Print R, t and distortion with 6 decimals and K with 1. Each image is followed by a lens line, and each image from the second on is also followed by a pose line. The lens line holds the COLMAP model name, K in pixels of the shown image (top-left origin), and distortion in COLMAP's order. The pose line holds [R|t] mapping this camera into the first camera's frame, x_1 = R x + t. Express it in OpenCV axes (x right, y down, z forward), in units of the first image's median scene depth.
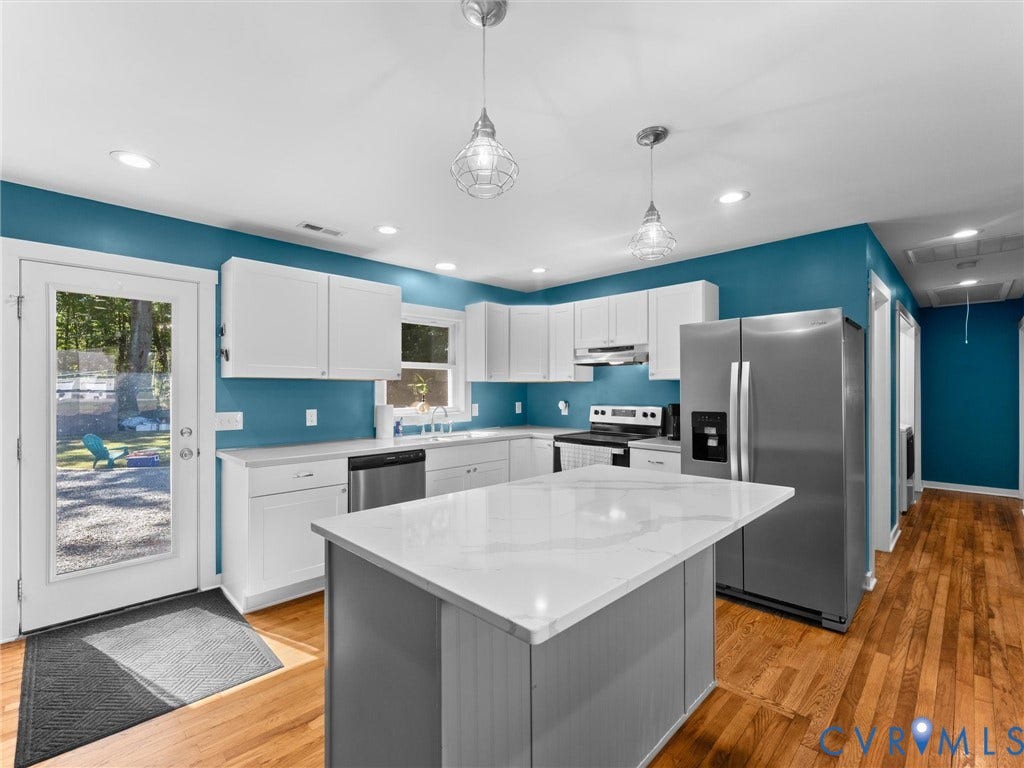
lens RADIAL K [[462.4, 0, 505.8], [0, 462.4, 390.1], [0, 0, 1]] dist [-0.001390, -0.000286]
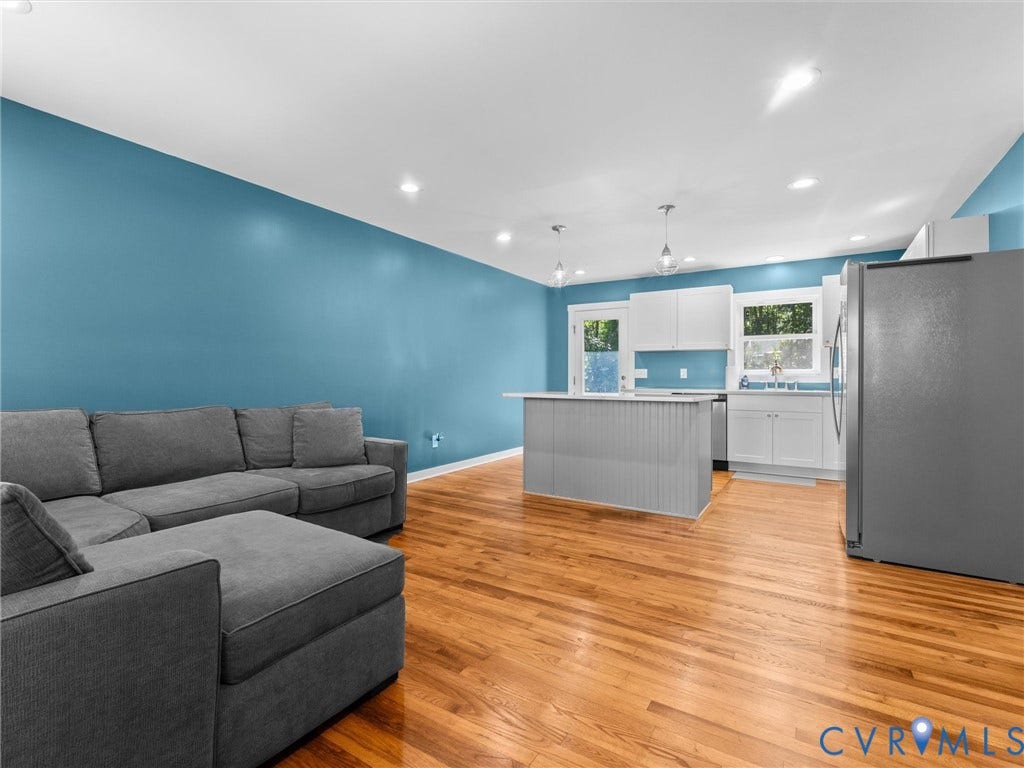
lens RADIAL K [[487.1, 0, 501.9], [0, 487.1, 377.5], [0, 0, 1]] dist [0.000226, -0.001123]
pose [[0.222038, 0.004634, -0.975027, 1.094250], [-0.005223, 0.999980, 0.003563, 0.066552], [0.975024, 0.004301, 0.222058, -0.041955]]
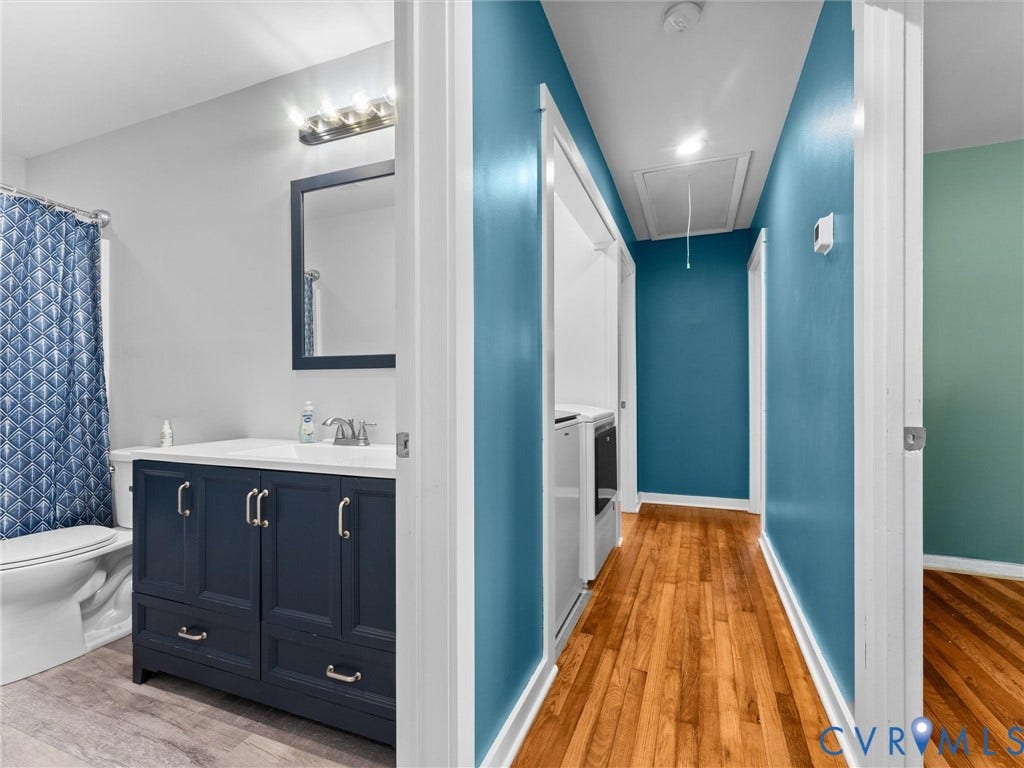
lens RADIAL K [[462.4, 0, 521.1], [0, 462.4, 386.2], [0, 0, 1]] dist [-0.001390, -0.000286]
pose [[0.911102, -0.000945, 0.412180, 0.743736], [0.001339, 0.999999, -0.000666, 0.066977], [-0.412179, 0.001159, 0.911102, 0.734217]]
